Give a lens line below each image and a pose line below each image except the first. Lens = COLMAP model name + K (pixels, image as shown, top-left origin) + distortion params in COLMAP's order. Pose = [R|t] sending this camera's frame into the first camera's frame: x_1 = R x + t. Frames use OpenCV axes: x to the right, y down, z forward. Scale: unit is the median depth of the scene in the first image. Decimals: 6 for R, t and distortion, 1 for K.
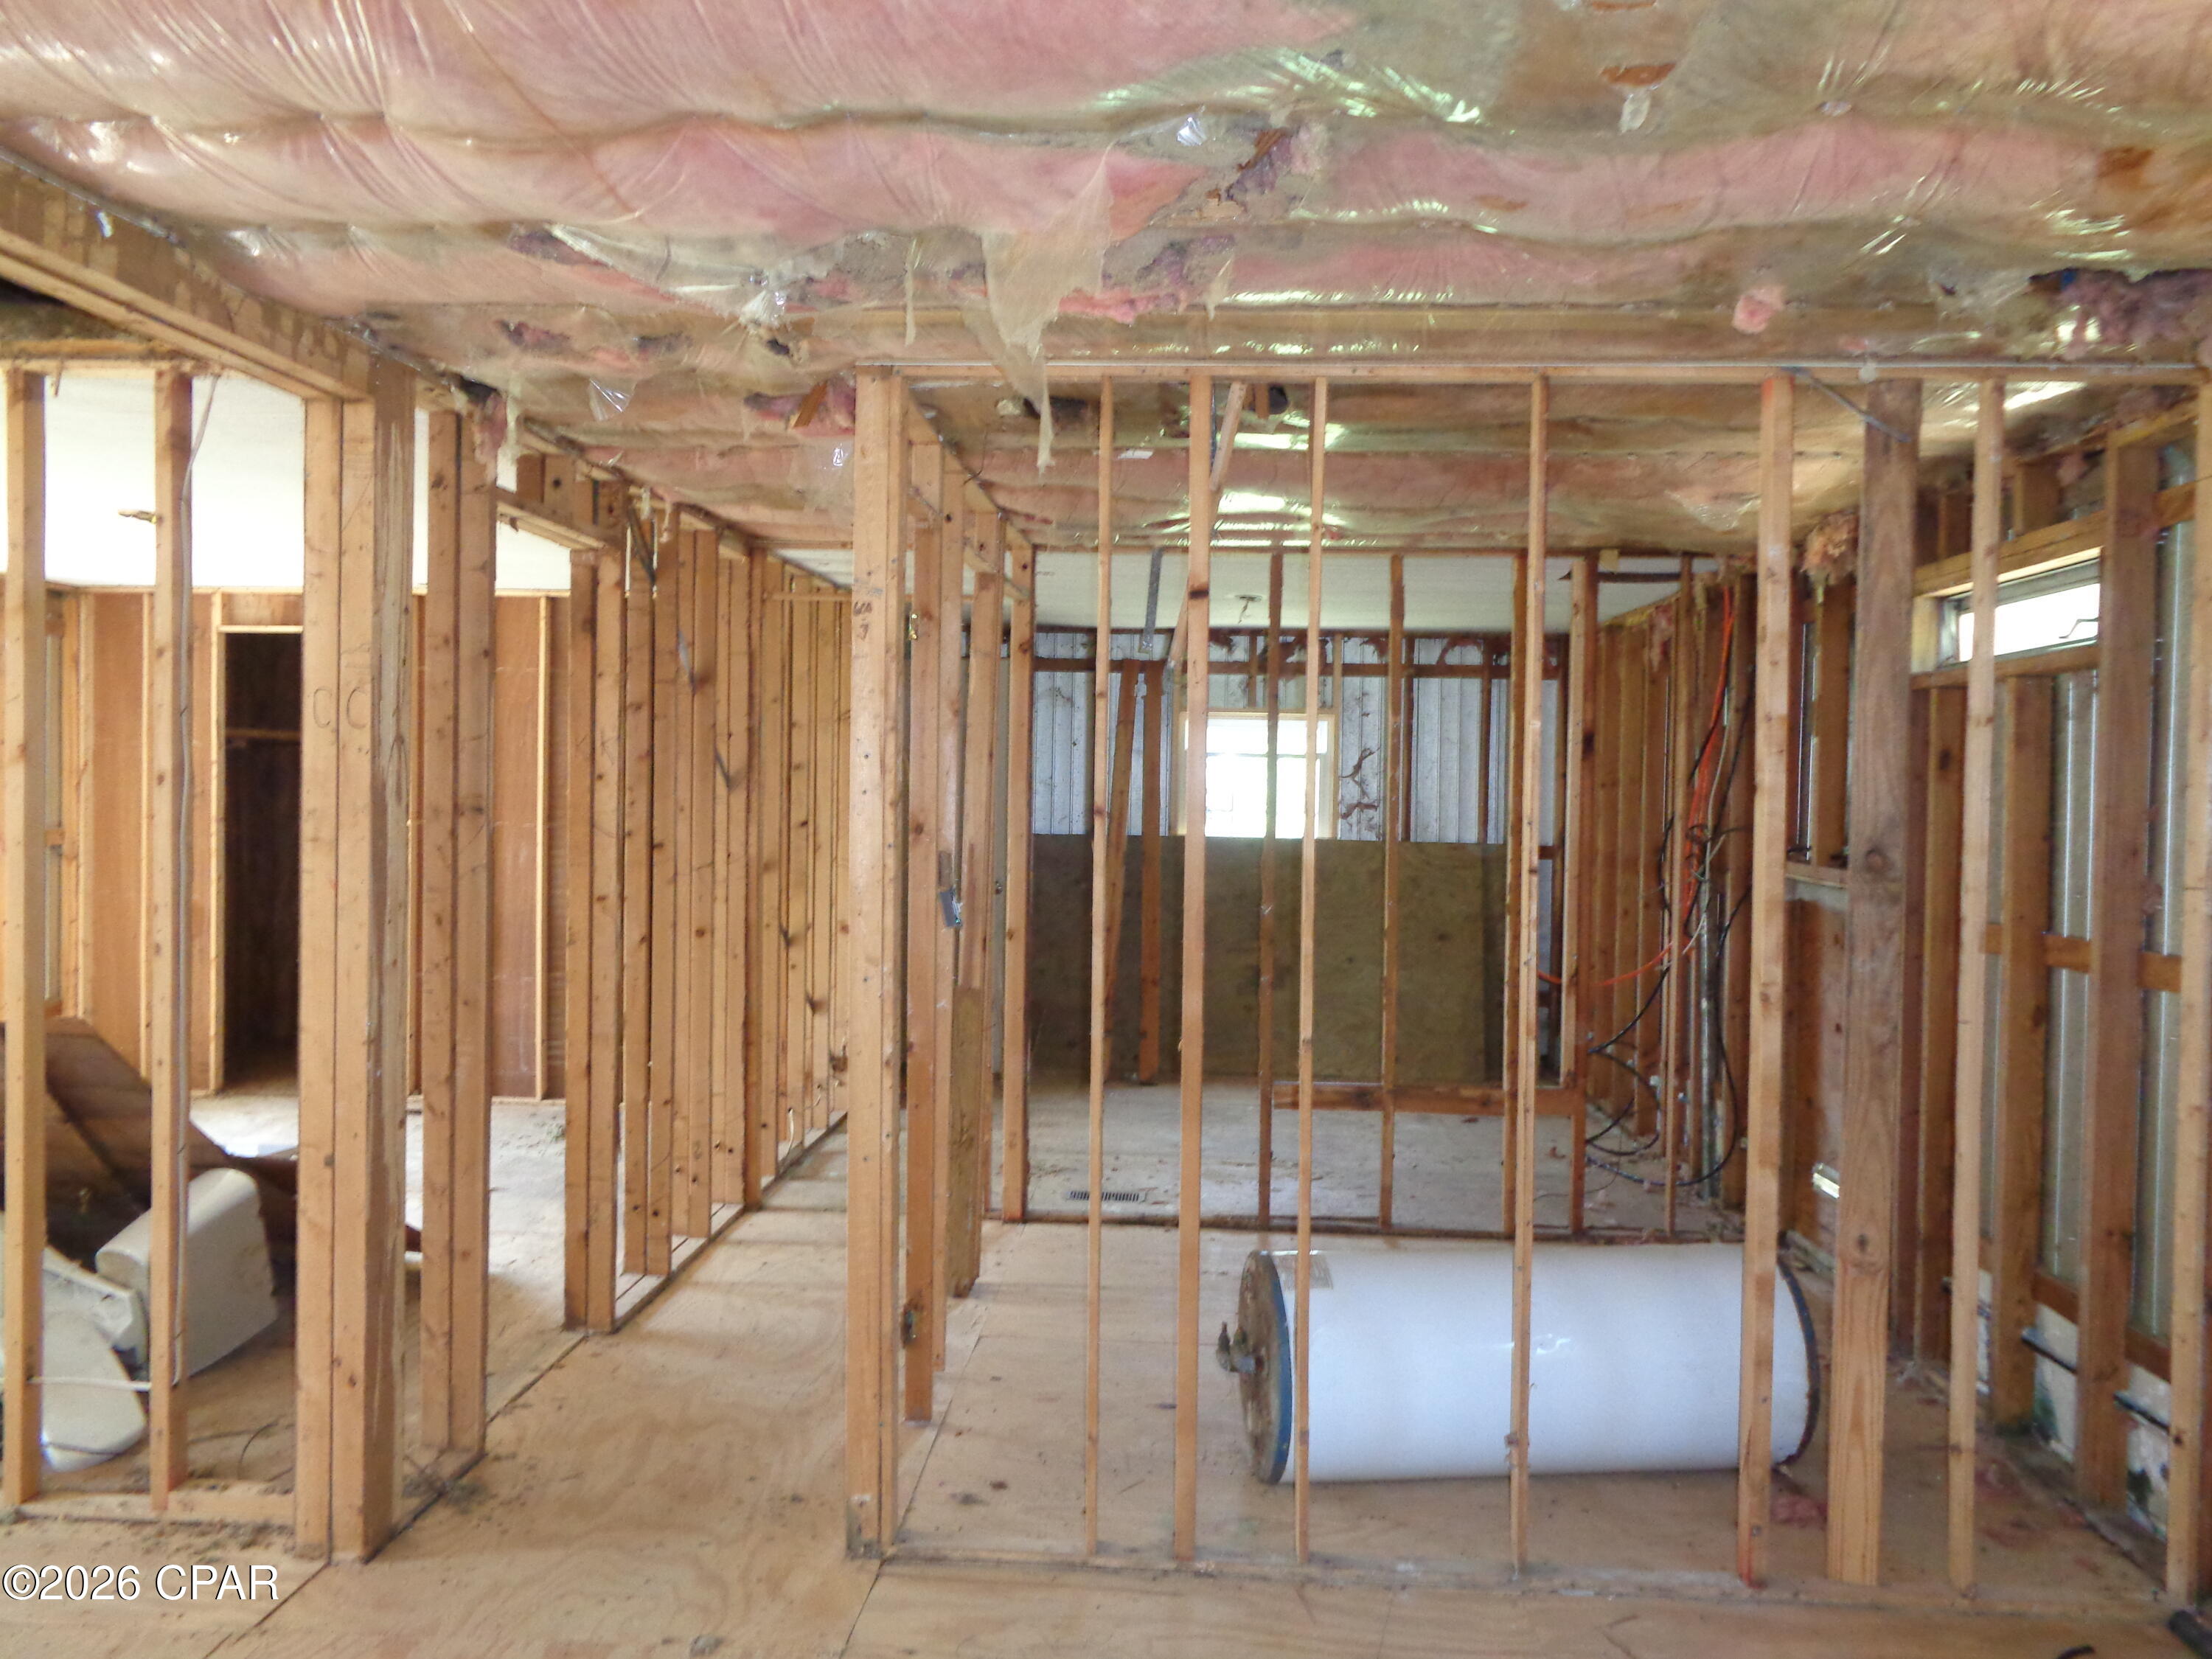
lens RADIAL K [[1675.4, 0, 1104.9], [0, 1675.4, 811.5], [0, 0, 1]] dist [0.008666, 0.006423]
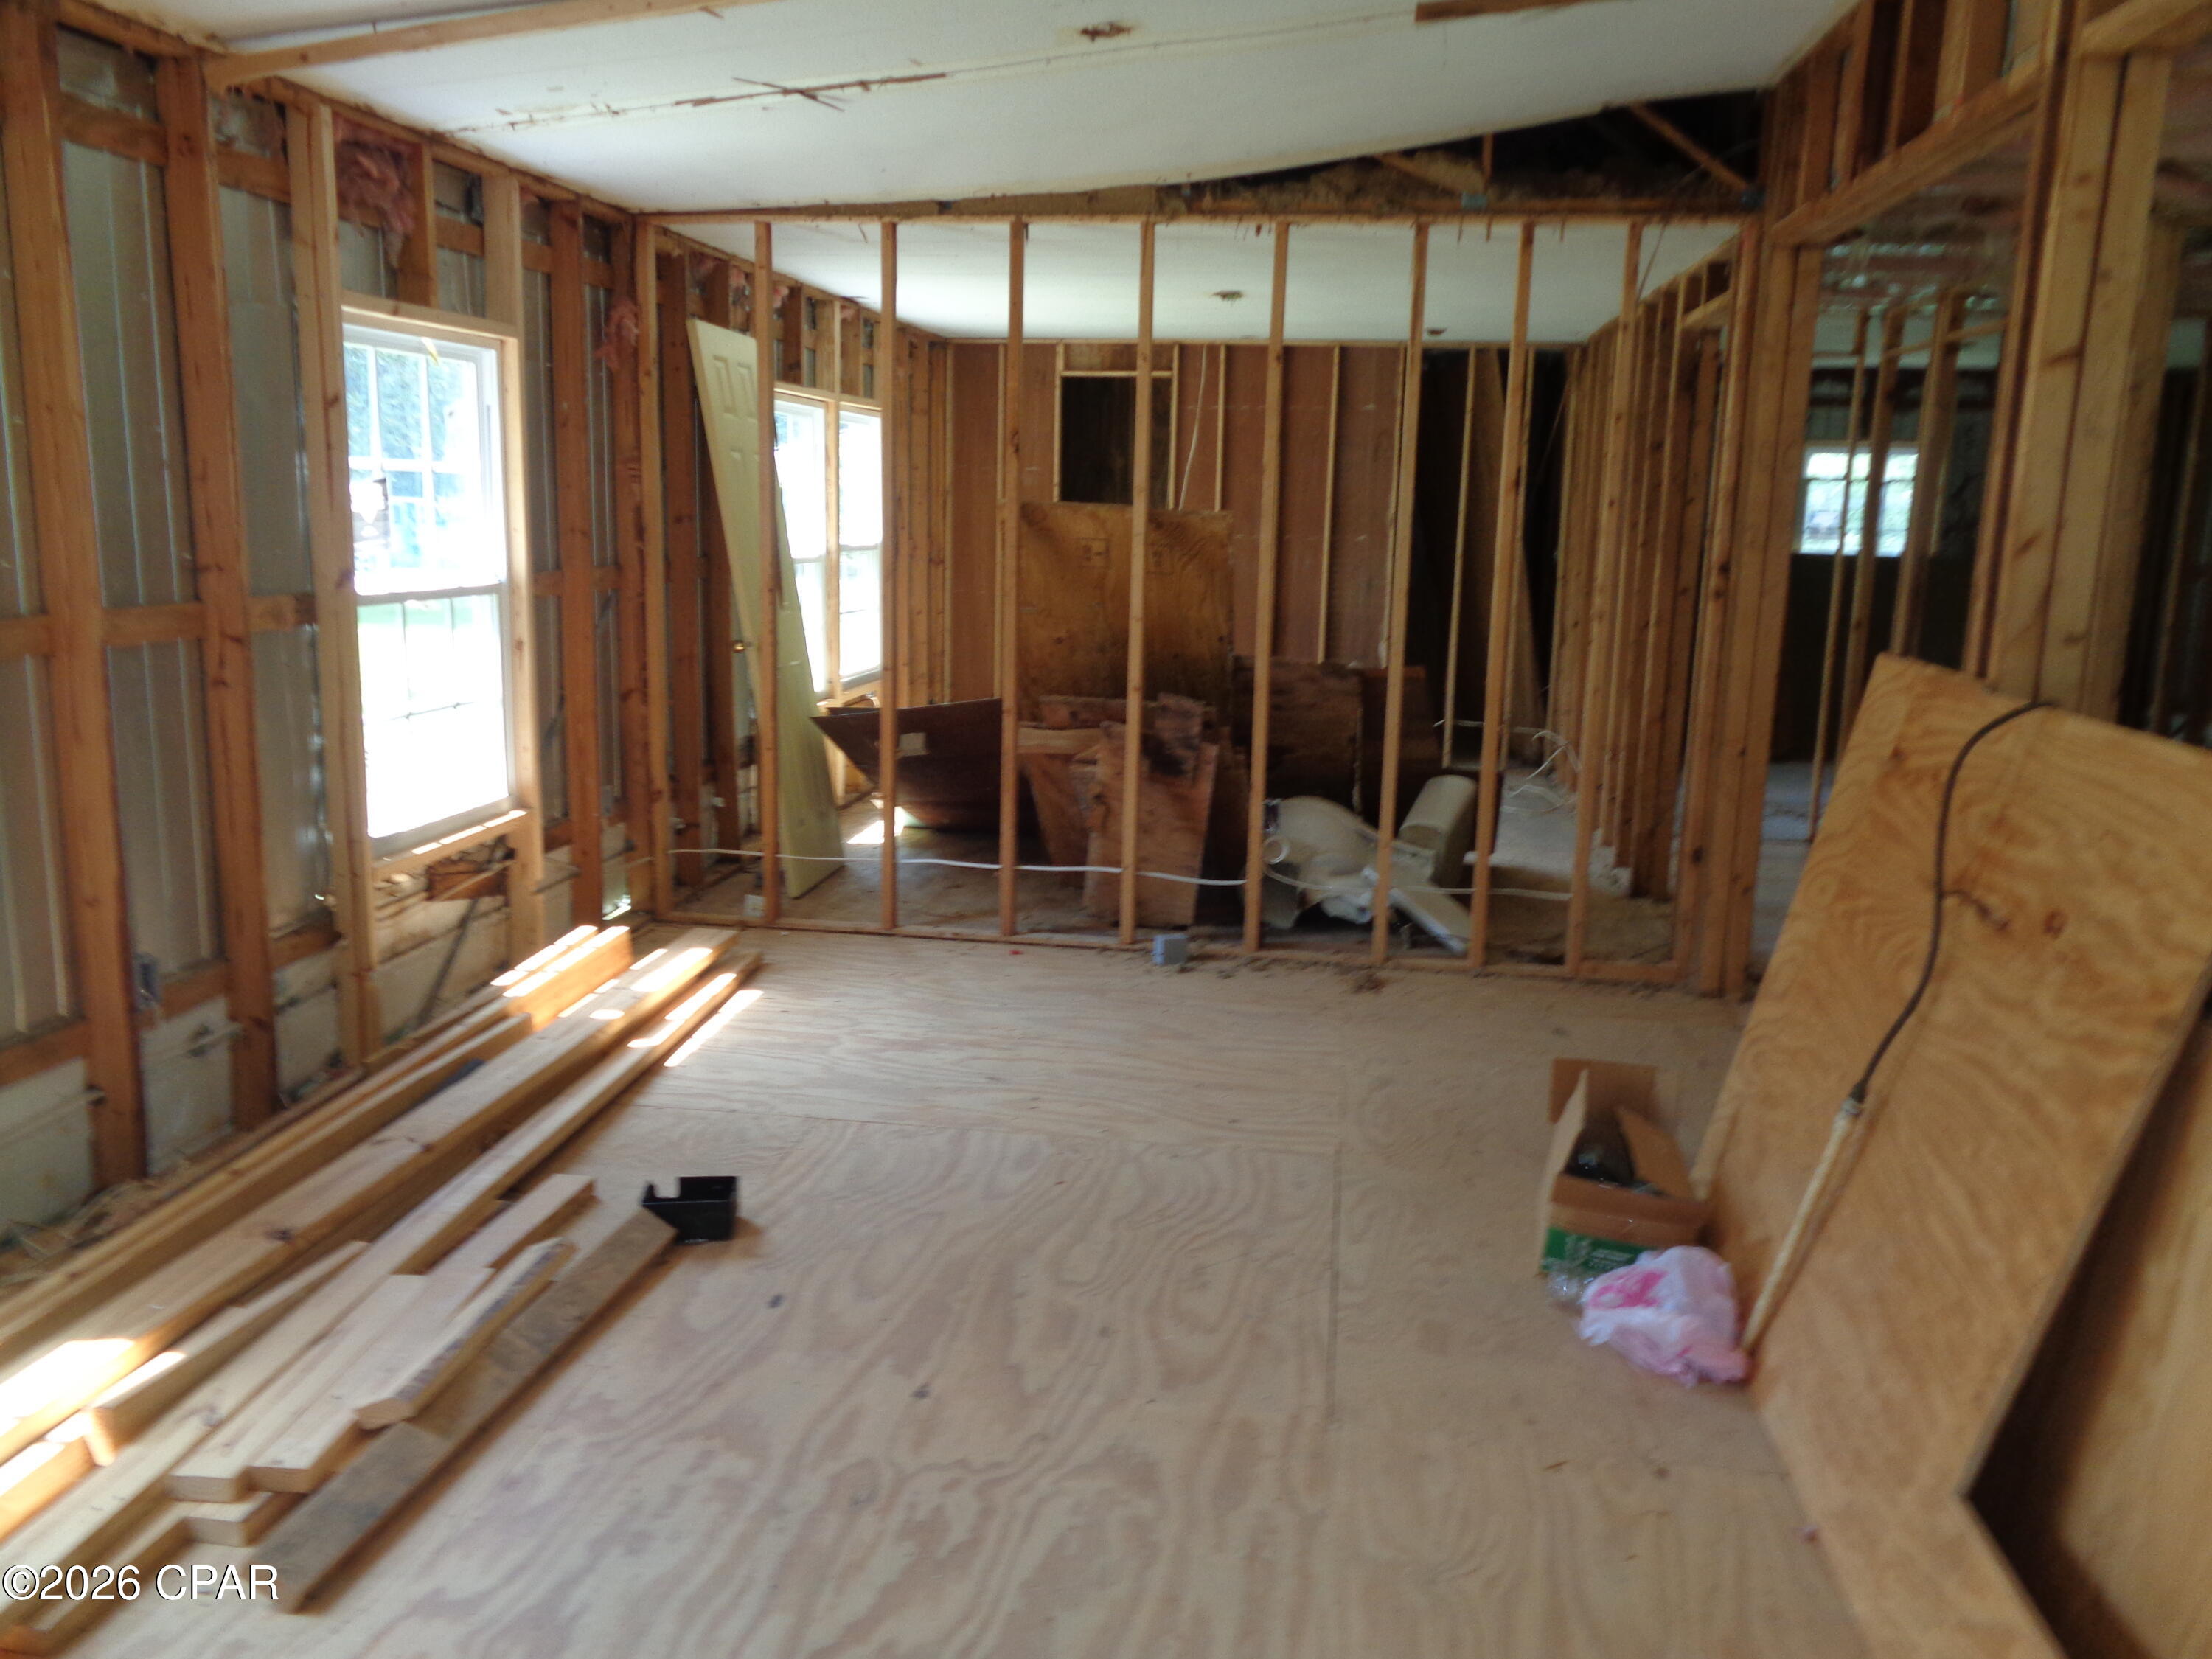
lens RADIAL K [[1675.4, 0, 1104.9], [0, 1675.4, 811.5], [0, 0, 1]] dist [0.008666, 0.006423]
pose [[0.996804, 0.019745, -0.077405, -0.395022], [-0.006598, 0.986010, 0.166557, 0.001805], [0.079611, -0.165514, 0.982989, -0.247864]]
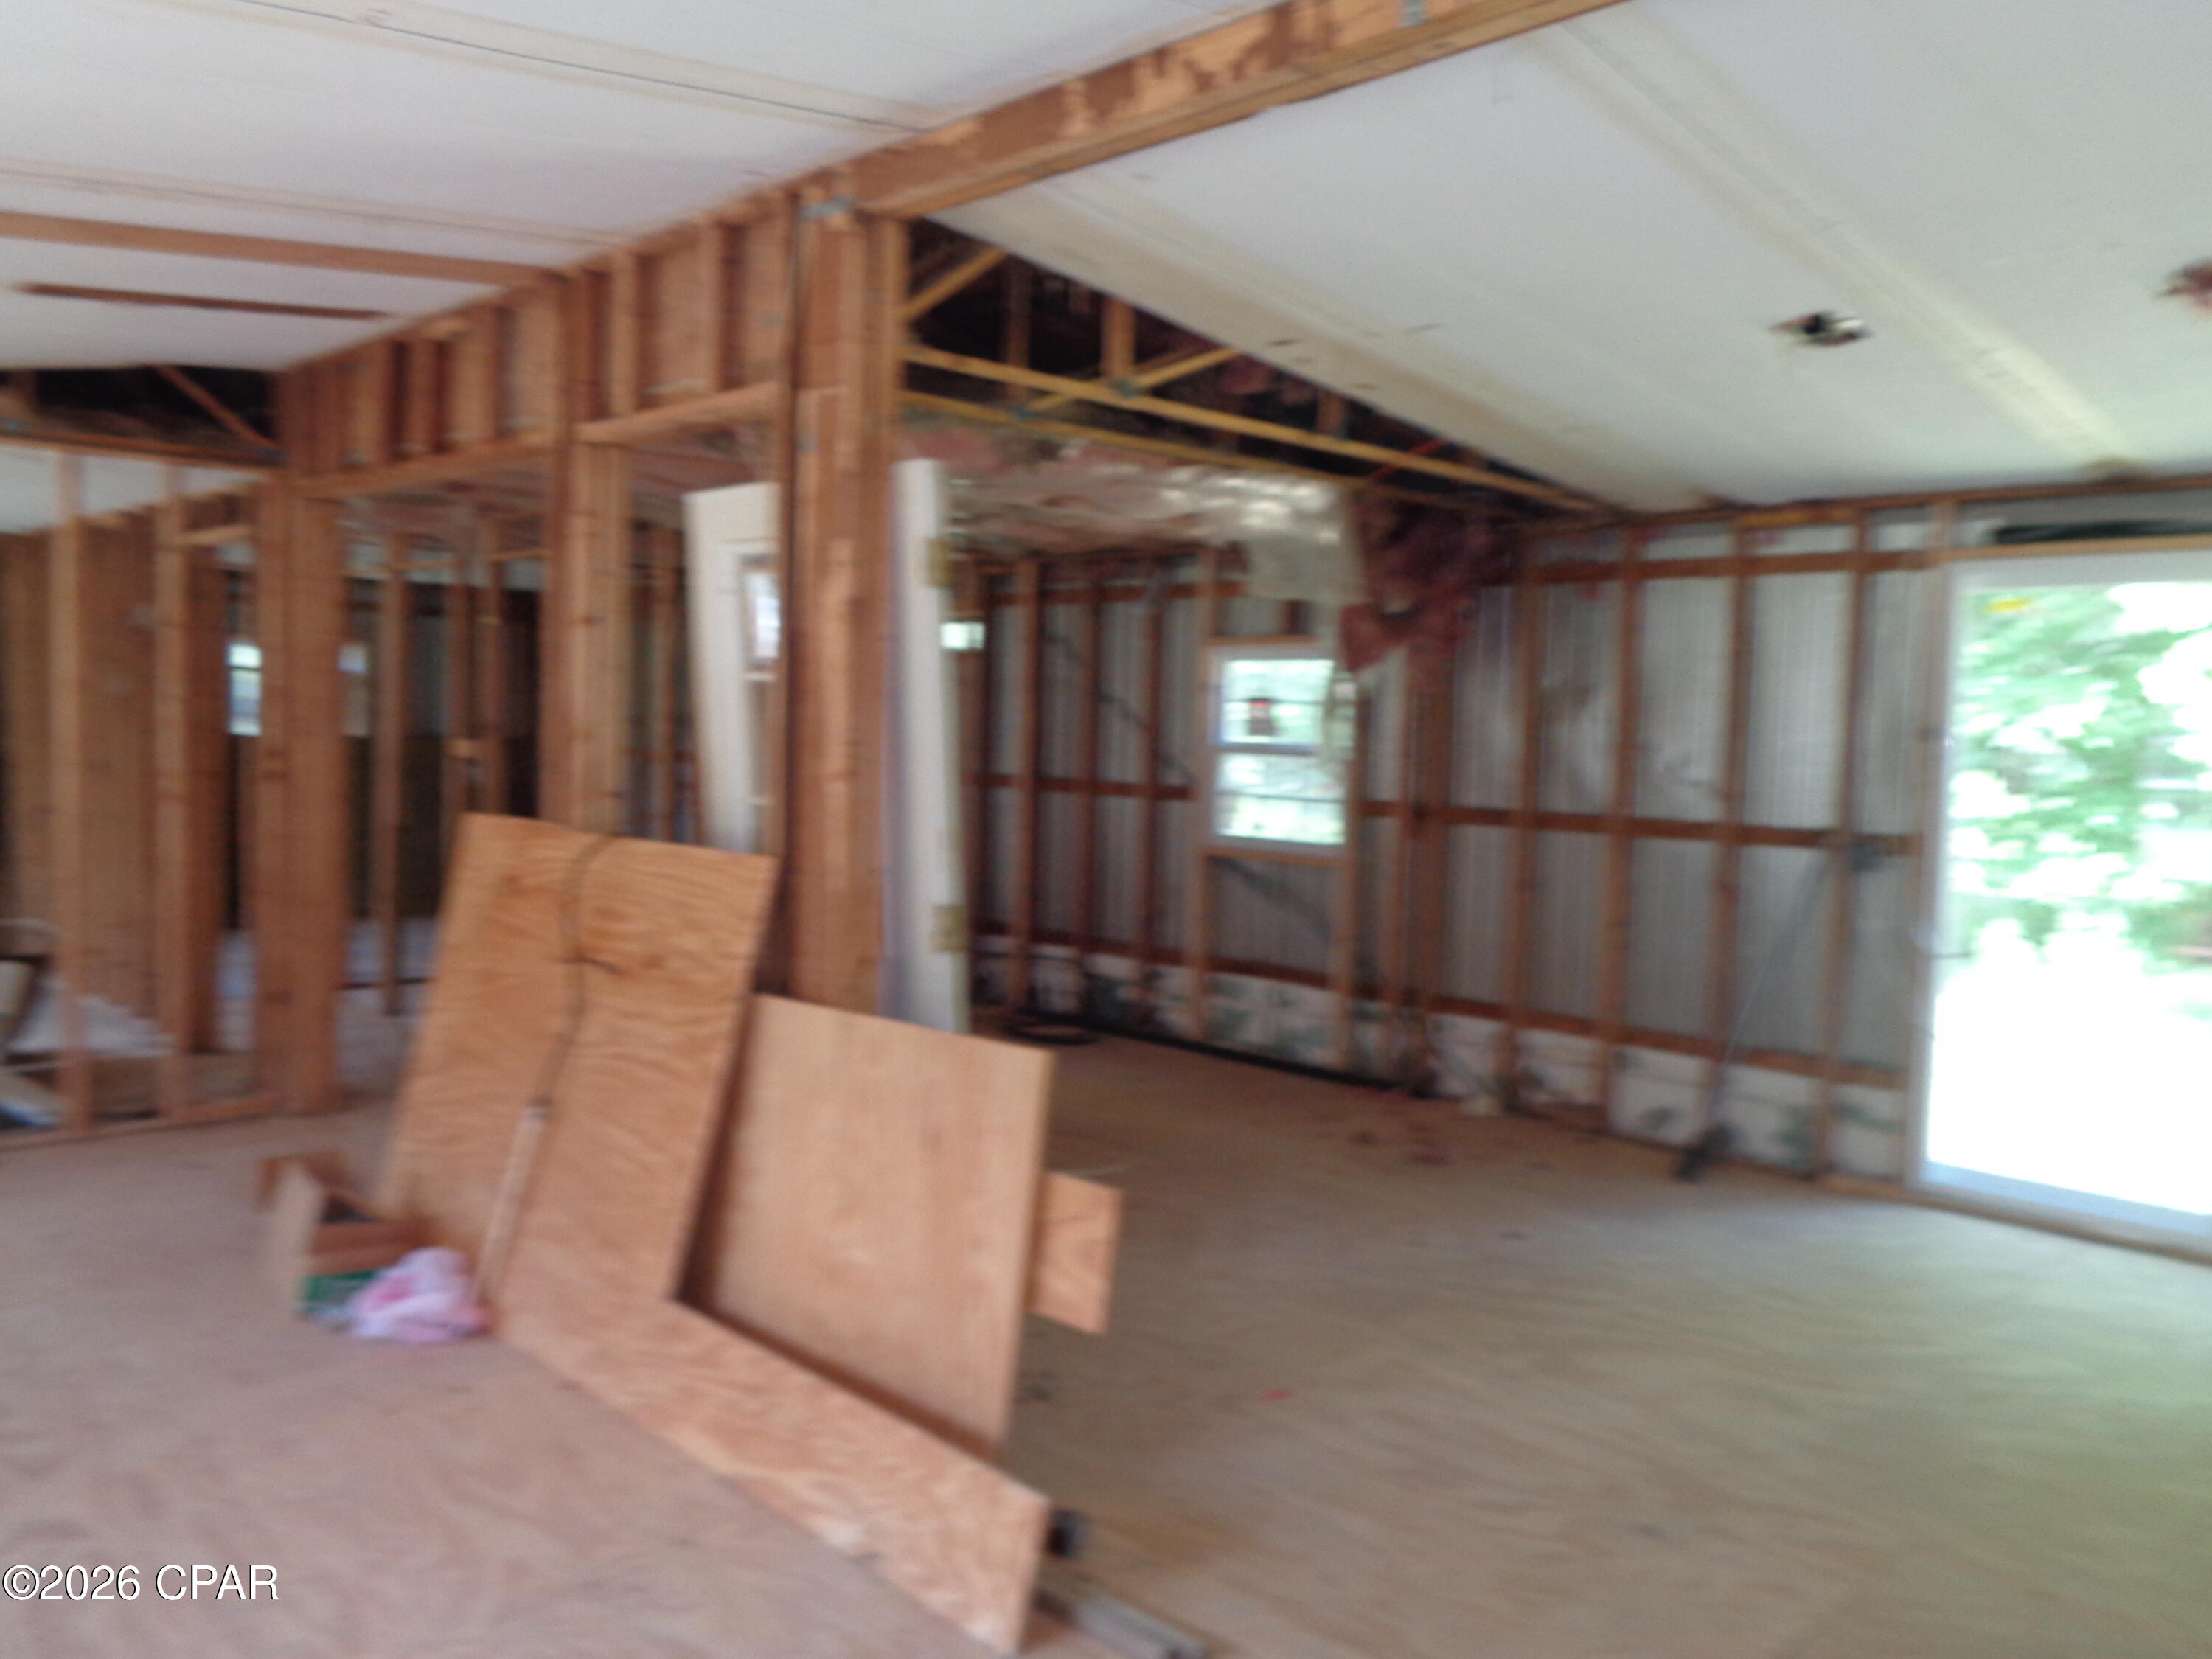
lens RADIAL K [[1675.4, 0, 1104.9], [0, 1675.4, 811.5], [0, 0, 1]] dist [0.008666, 0.006423]
pose [[0.665555, -0.046458, 0.744901, -0.541574], [-0.000077, 0.998056, 0.062316, -0.006275], [-0.746349, -0.041532, 0.664258, -0.384311]]
